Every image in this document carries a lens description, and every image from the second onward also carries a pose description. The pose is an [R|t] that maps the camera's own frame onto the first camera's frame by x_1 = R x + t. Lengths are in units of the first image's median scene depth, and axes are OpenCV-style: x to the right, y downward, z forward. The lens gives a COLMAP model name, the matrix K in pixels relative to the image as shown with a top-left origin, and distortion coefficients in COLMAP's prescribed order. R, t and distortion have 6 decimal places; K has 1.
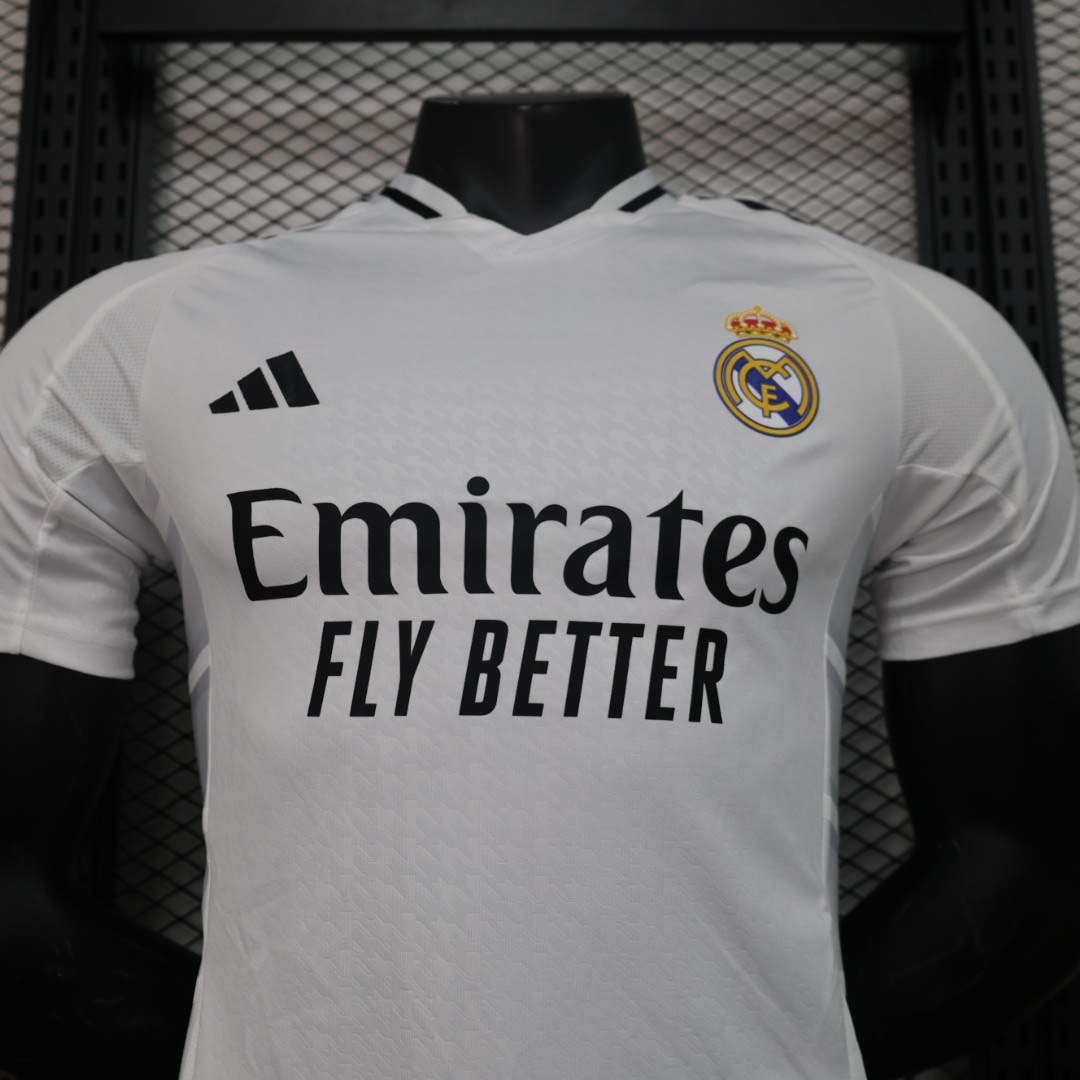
lens RADIAL K [[1270.8, 0, 540.0], [0, 1270.8, 540.0], [0, 0, 1]] dist [-0.010641, 0.015672]
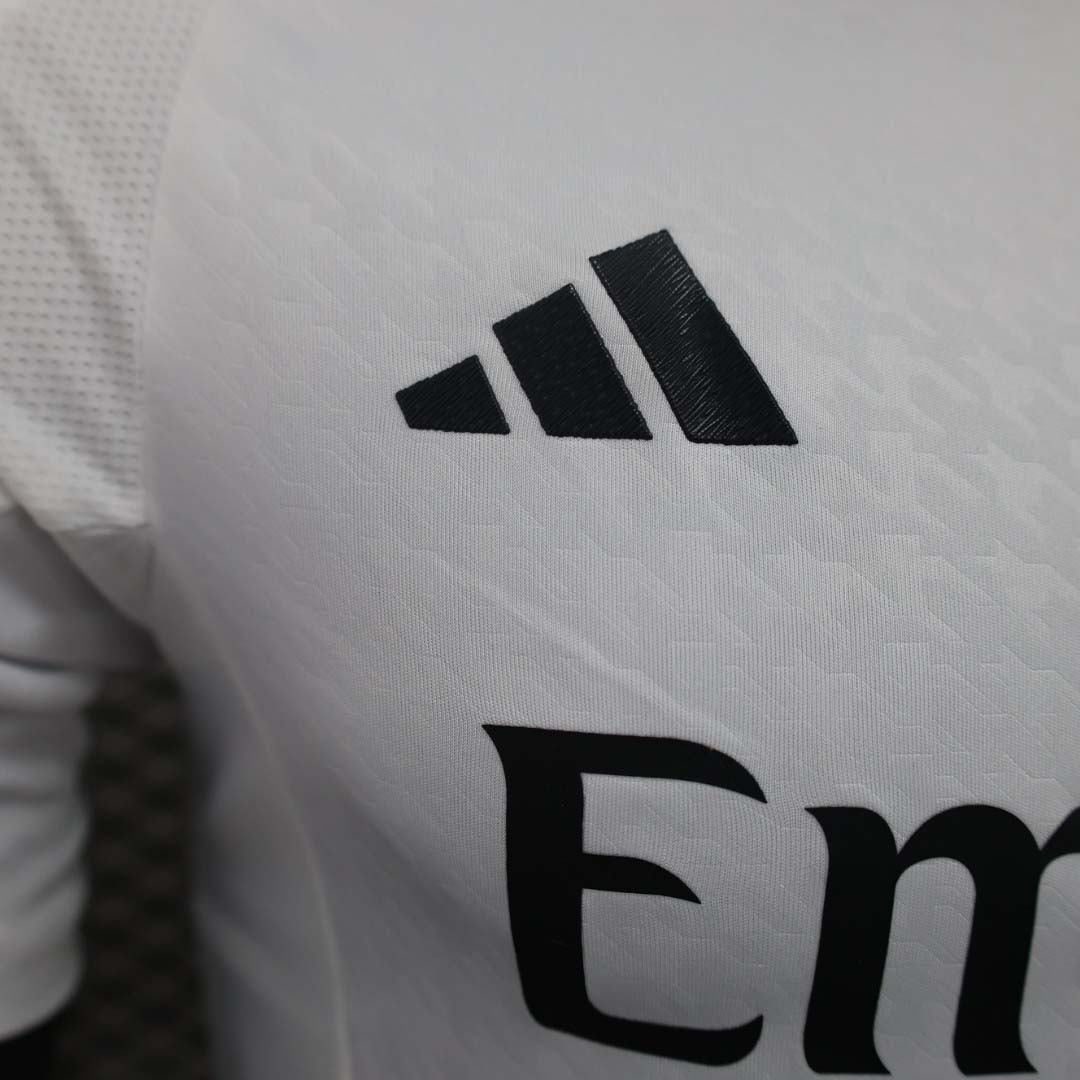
lens RADIAL K [[1270.8, 0, 540.0], [0, 1270.8, 540.0], [0, 0, 1]] dist [-0.010641, 0.015672]
pose [[0.983923, 0.026751, 0.176580, -0.295560], [-0.073763, 0.961319, 0.265378, -0.165863], [-0.162650, -0.274137, 0.947837, 0.732939]]
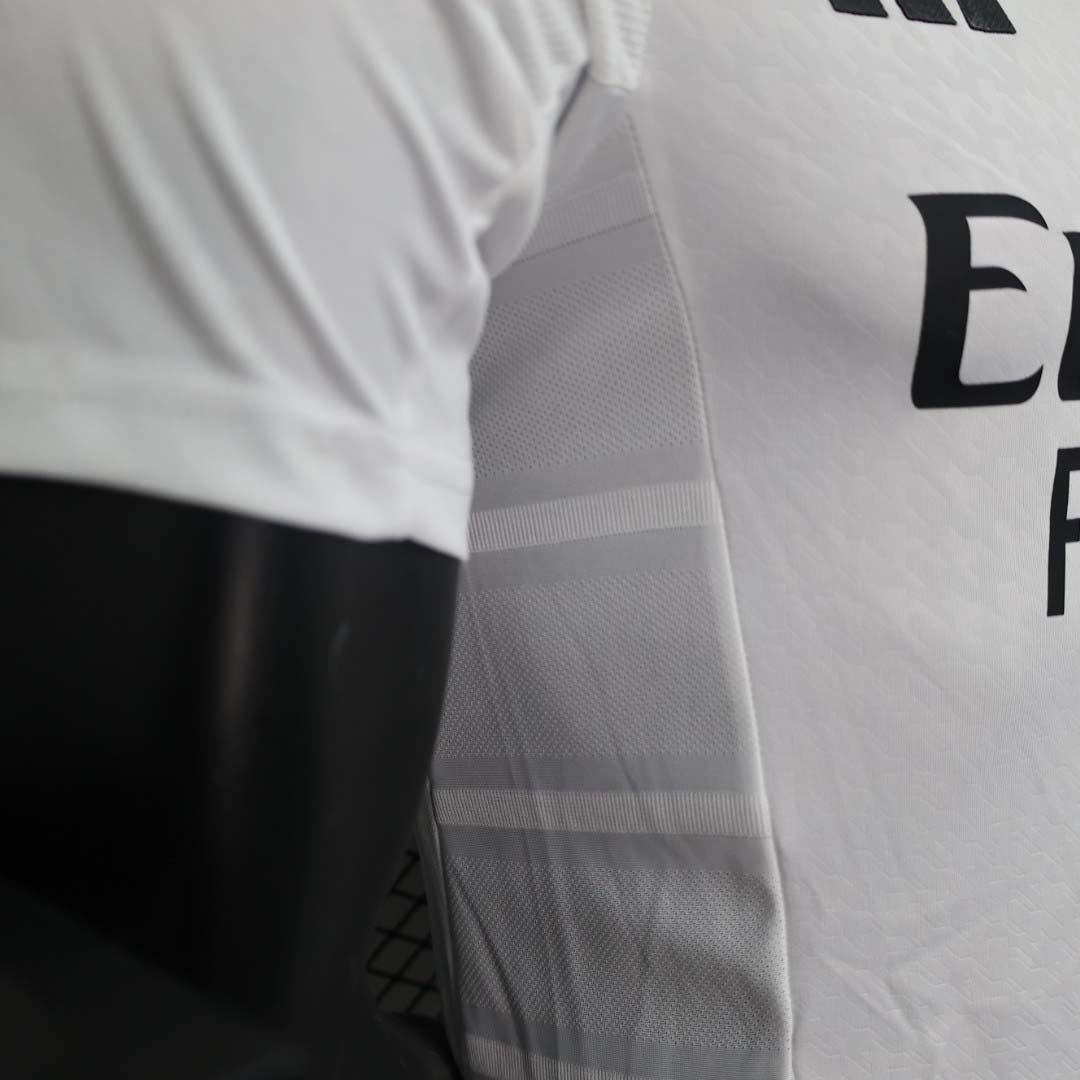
lens RADIAL K [[1270.8, 0, 540.0], [0, 1270.8, 540.0], [0, 0, 1]] dist [-0.010641, 0.015672]
pose [[0.739630, -0.084249, 0.667720, -0.710691], [-0.070224, 0.977057, 0.201067, 0.006544], [-0.669340, -0.195605, 0.716744, 0.731139]]
